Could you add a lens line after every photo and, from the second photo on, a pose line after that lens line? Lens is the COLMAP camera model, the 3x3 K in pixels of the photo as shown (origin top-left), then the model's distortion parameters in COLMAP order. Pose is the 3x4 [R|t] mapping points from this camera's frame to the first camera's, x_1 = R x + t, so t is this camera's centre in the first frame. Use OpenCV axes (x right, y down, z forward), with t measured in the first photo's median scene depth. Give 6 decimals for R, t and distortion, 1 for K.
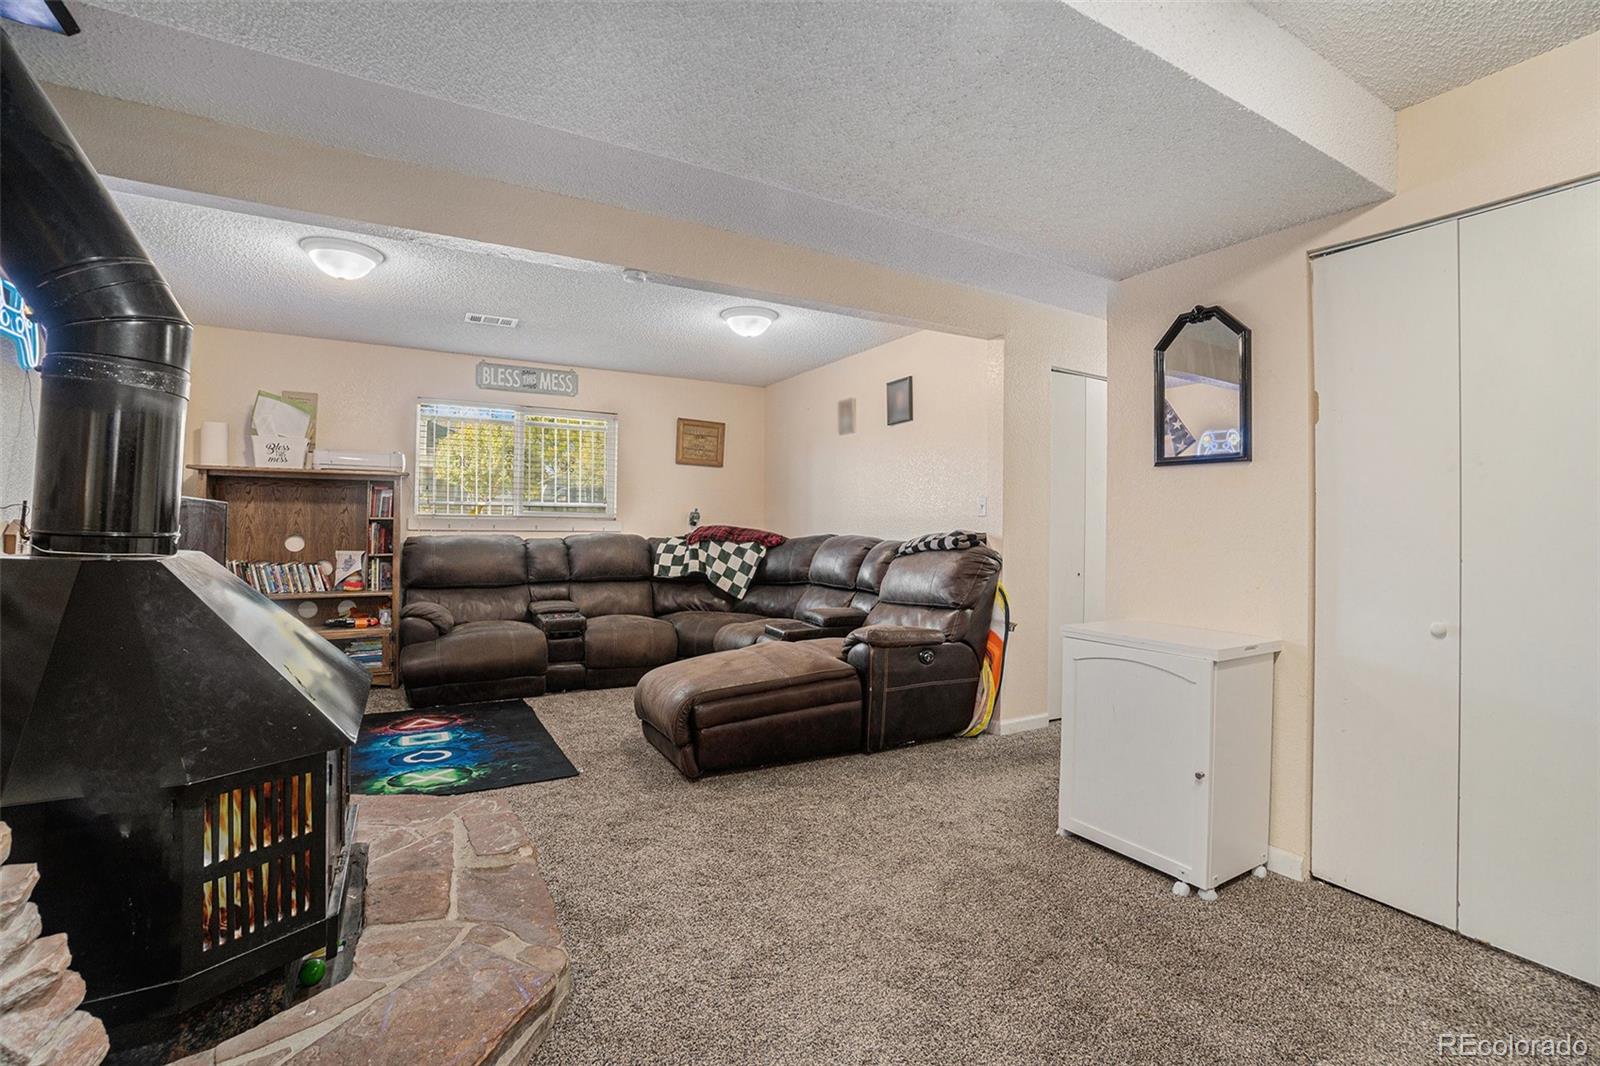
lens RADIAL K [[707.1, 0, 800.0], [0, 707.1, 533.0], [0, 0, 1]] dist [-0.061252, 0.017897]
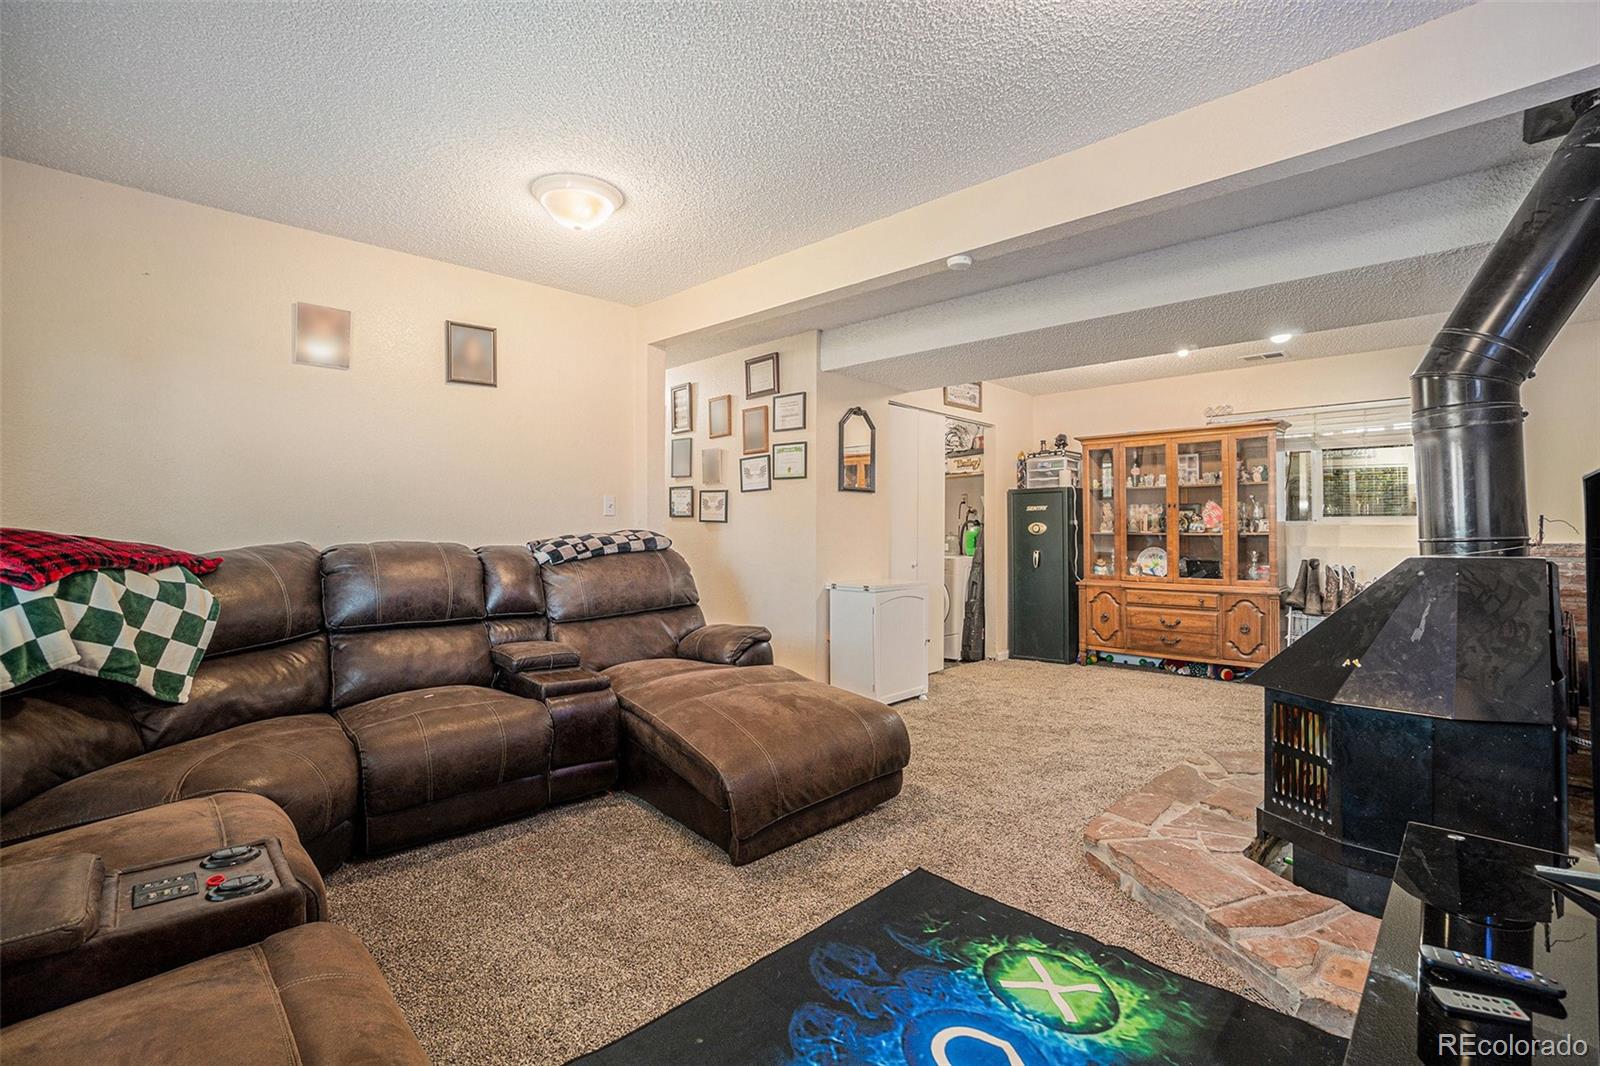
lens RADIAL K [[707.1, 0, 800.0], [0, 707.1, 533.0], [0, 0, 1]] dist [-0.061252, 0.017897]
pose [[-0.245471, -0.022045, 0.969153, -0.957778], [0.003710, 0.999713, 0.023680, -0.027878], [-0.969397, 0.009409, -0.245319, 1.252289]]
